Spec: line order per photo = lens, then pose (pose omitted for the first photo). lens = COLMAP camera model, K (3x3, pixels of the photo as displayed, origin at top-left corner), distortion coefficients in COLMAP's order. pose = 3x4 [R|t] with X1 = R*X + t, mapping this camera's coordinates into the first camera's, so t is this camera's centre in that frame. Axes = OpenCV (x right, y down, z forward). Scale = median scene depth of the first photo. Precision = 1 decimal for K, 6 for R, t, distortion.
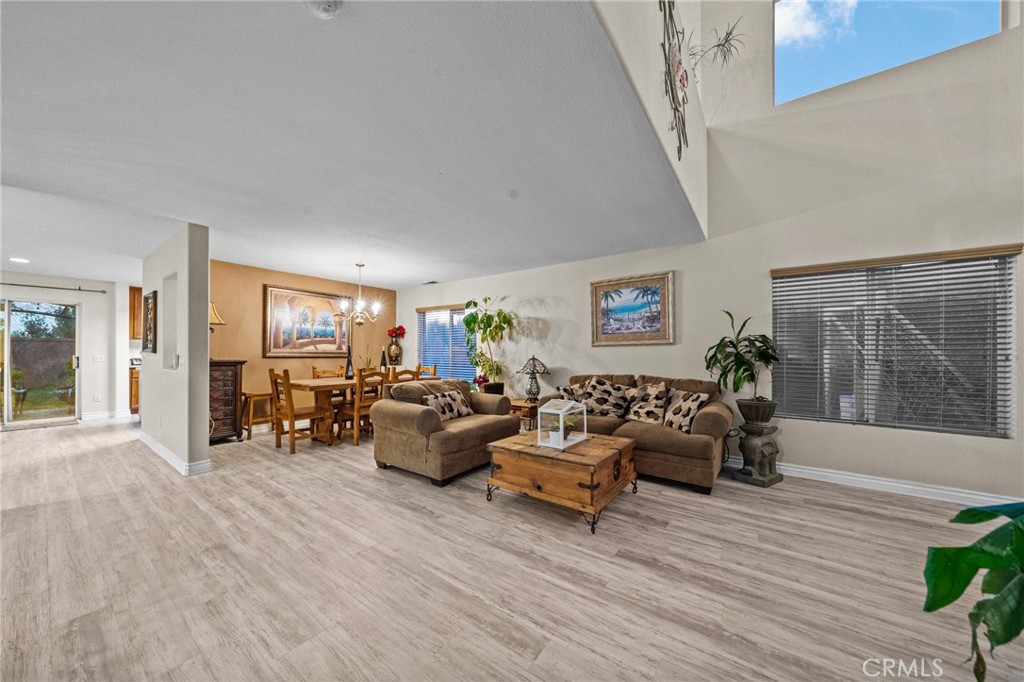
lens RADIAL K [[350.8, 0, 488.5], [0, 350.8, 351.2], [0, 0, 1]] dist [-0.006658, -0.000114]
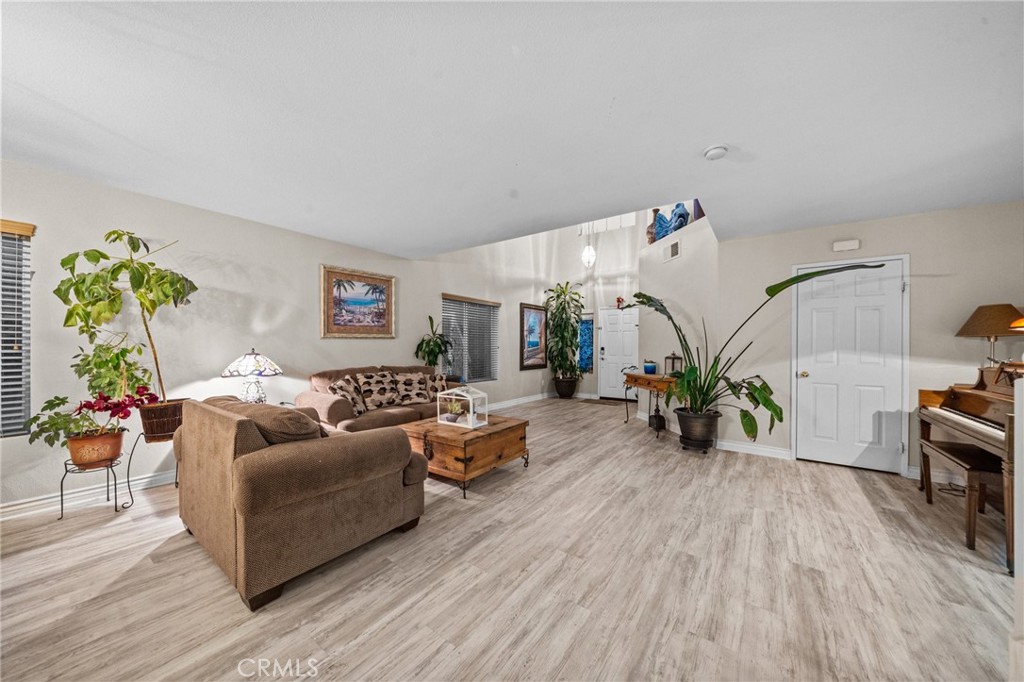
lens RADIAL K [[350.8, 0, 515.6], [0, 350.8, 343.9], [0, 0, 1]] dist [-0.006658, -0.000114]
pose [[-0.033920, 0.005158, 0.999411, -0.964205], [-0.008617, 0.999948, -0.005453, 0.002729], [-0.999387, -0.008796, -0.033874, 0.886555]]
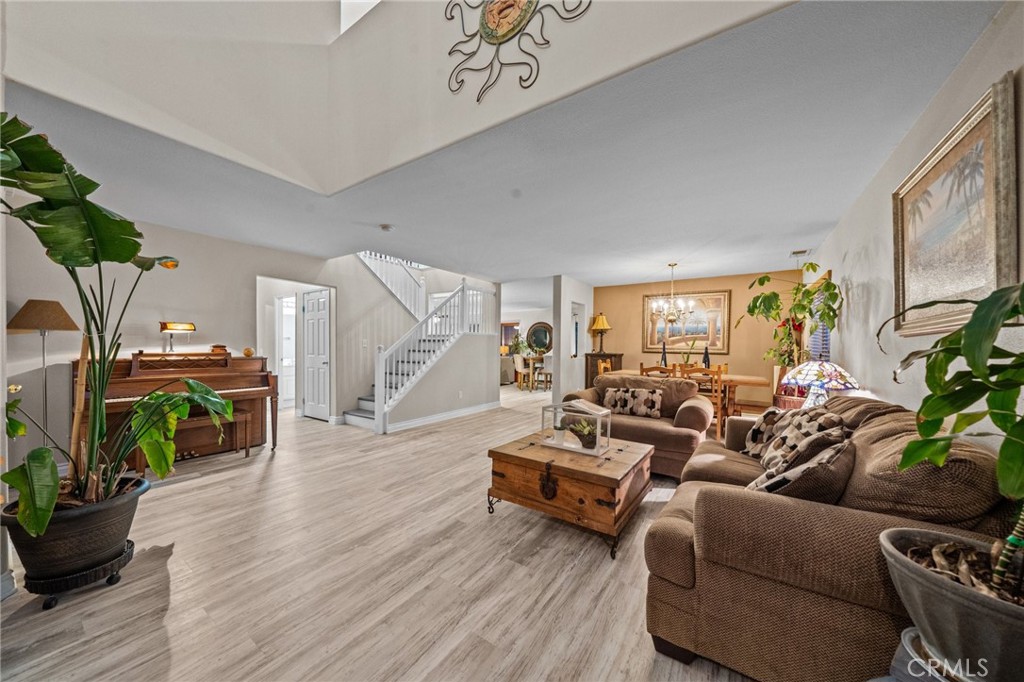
lens RADIAL K [[350.8, 0, 514.5], [0, 350.8, 346.6], [0, 0, 1]] dist [-0.006658, -0.000114]
pose [[0.074417, -0.002305, -0.997225, 1.114671], [-0.005890, 0.999979, -0.002751, 0.006756], [0.997210, 0.006079, 0.074402, 0.796604]]
